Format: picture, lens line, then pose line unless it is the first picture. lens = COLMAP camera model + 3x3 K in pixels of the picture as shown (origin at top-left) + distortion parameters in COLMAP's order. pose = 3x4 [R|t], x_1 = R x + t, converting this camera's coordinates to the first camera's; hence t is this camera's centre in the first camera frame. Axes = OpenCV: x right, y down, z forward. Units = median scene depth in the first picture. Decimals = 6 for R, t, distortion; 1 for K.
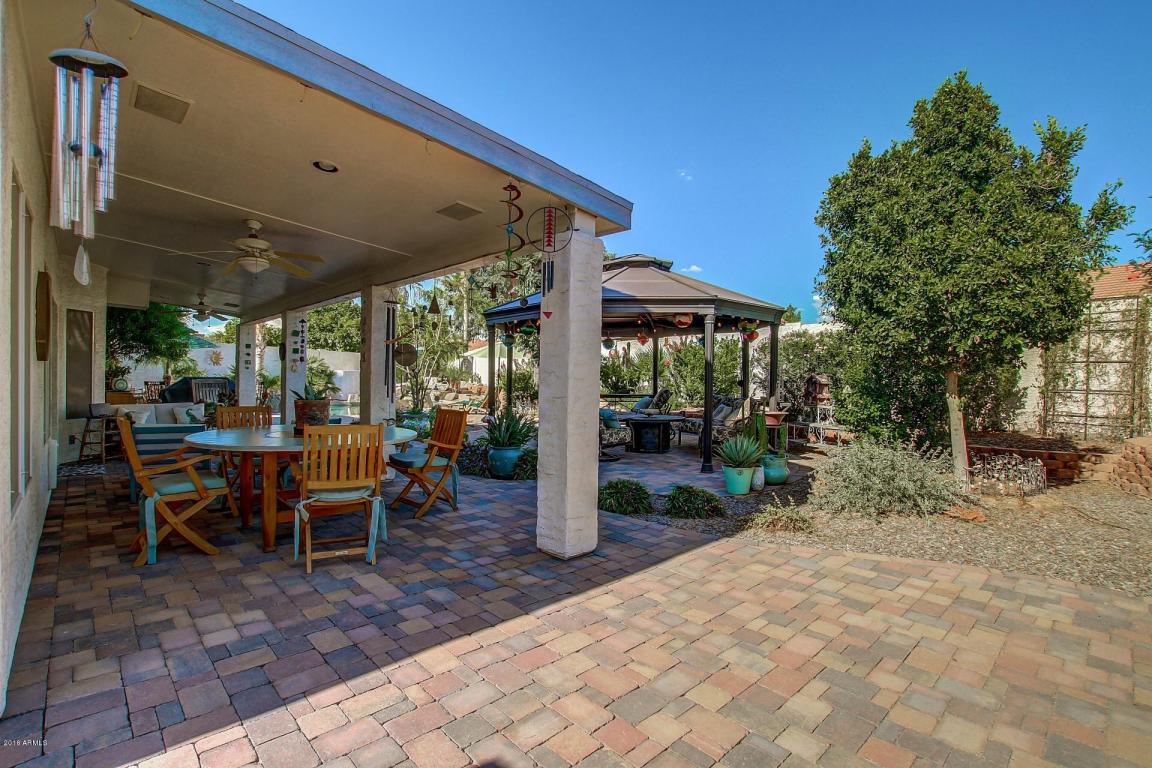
lens RADIAL K [[546.5, 0, 576.3], [0, 546.5, 378.8], [0, 0, 1]] dist [-0.036738, 0.005454]
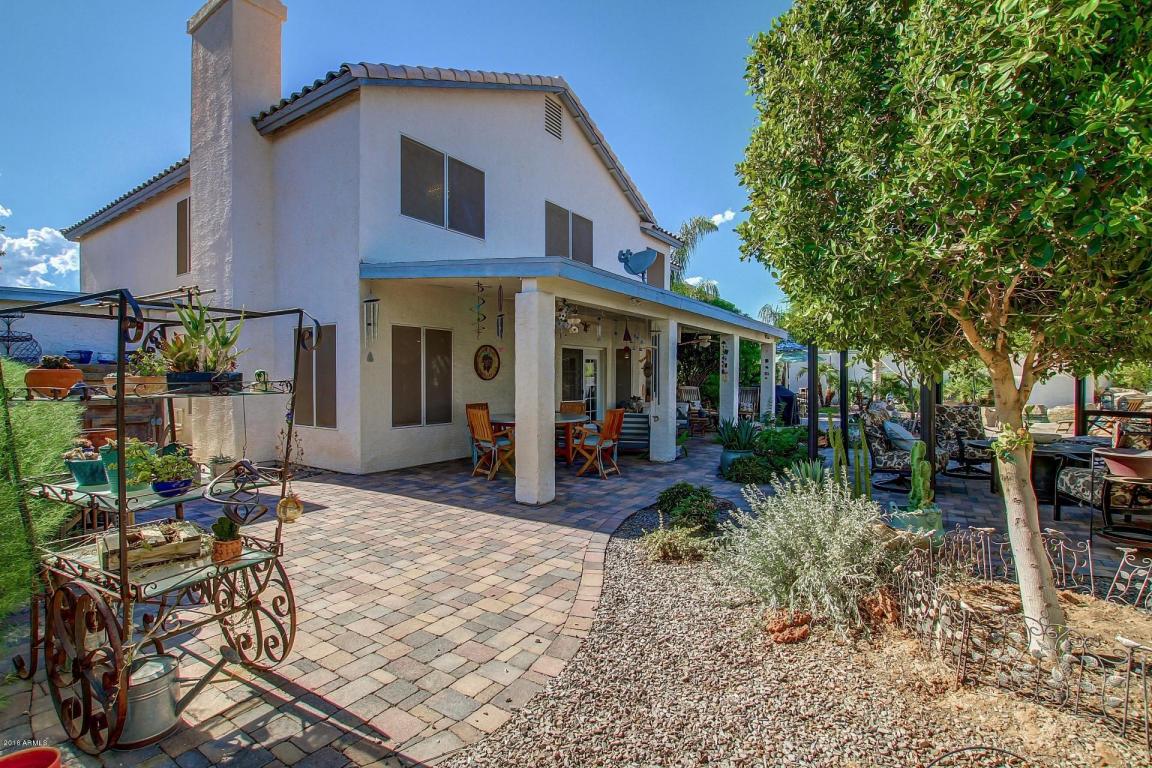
lens RADIAL K [[546.5, 0, 575.1], [0, 546.5, 387.4], [0, 0, 1]] dist [-0.036738, 0.005454]
pose [[0.206743, -0.010844, -0.978335, 1.738128], [-0.006243, 0.999904, -0.012403, 0.018956], [0.978375, 0.008672, 0.206655, 0.932555]]
